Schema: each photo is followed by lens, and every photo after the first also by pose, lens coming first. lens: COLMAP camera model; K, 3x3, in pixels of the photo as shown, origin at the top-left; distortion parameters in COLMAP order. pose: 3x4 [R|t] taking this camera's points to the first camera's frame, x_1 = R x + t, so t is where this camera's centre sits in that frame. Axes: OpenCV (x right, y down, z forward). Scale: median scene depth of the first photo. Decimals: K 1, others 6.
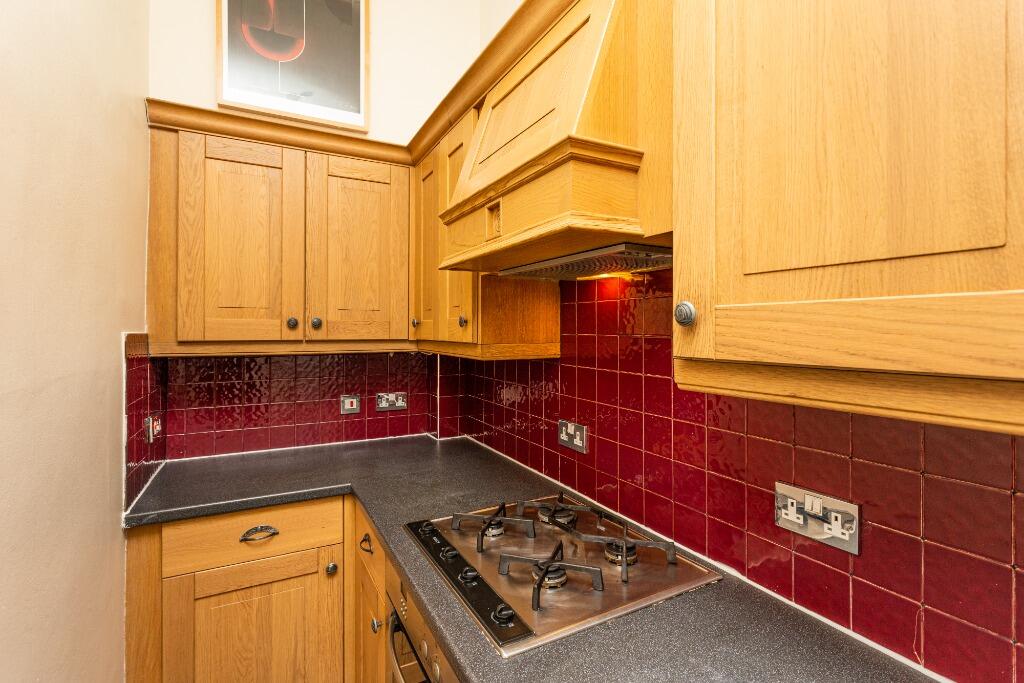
lens RADIAL K [[489.8, 0, 507.9], [0, 489.8, 329.4], [0, 0, 1]] dist [-0.000421, -0.000116]
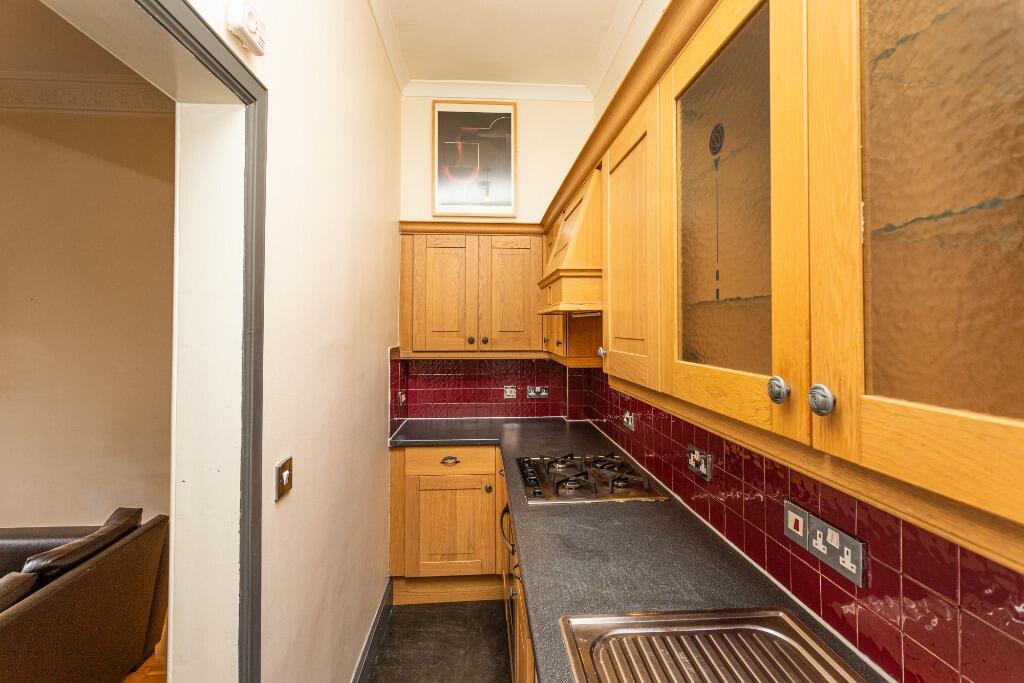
lens RADIAL K [[485.3, 0, 492.9], [0, 485.3, 315.4], [0, 0, 1]] dist [-0.002948, -0.000258]
pose [[0.902761, -0.011723, -0.429983, 0.359423], [0.001693, 0.999718, -0.023702, -0.062615], [0.430140, 0.020669, 0.902526, -0.486879]]
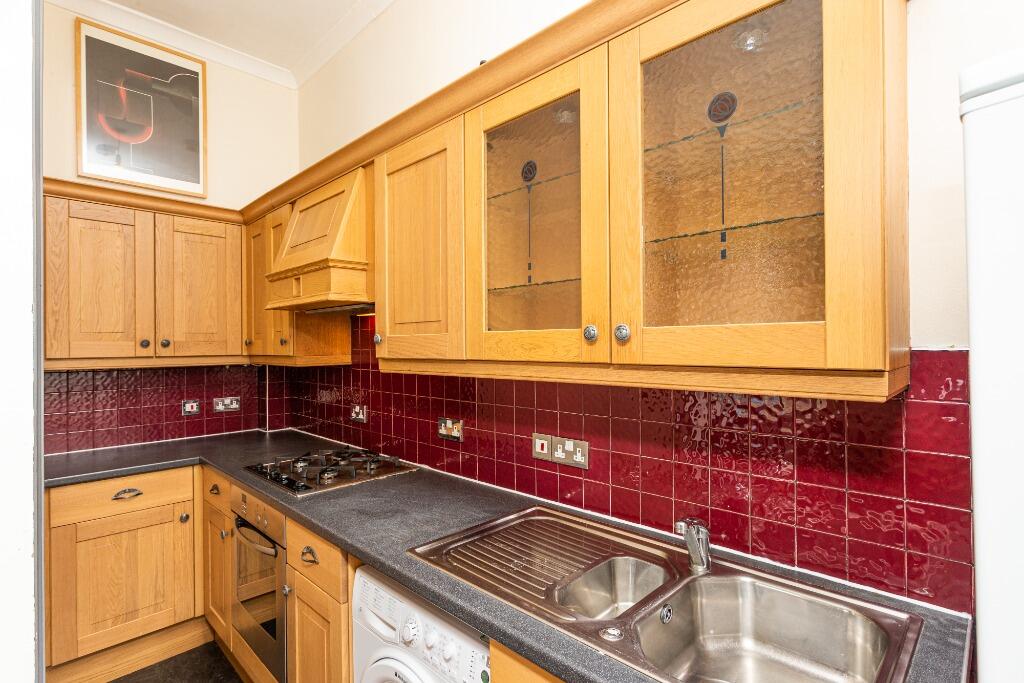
lens RADIAL K [[512.7, 0, 512.0], [0, 512.7, 341.5], [0, 0, 1]] dist [-0.001718, 0.000190]
pose [[0.956065, -0.009738, 0.292992, 0.108345], [0.011334, 0.999929, -0.003751, -0.002272], [-0.292934, 0.006907, 0.956108, -0.653151]]
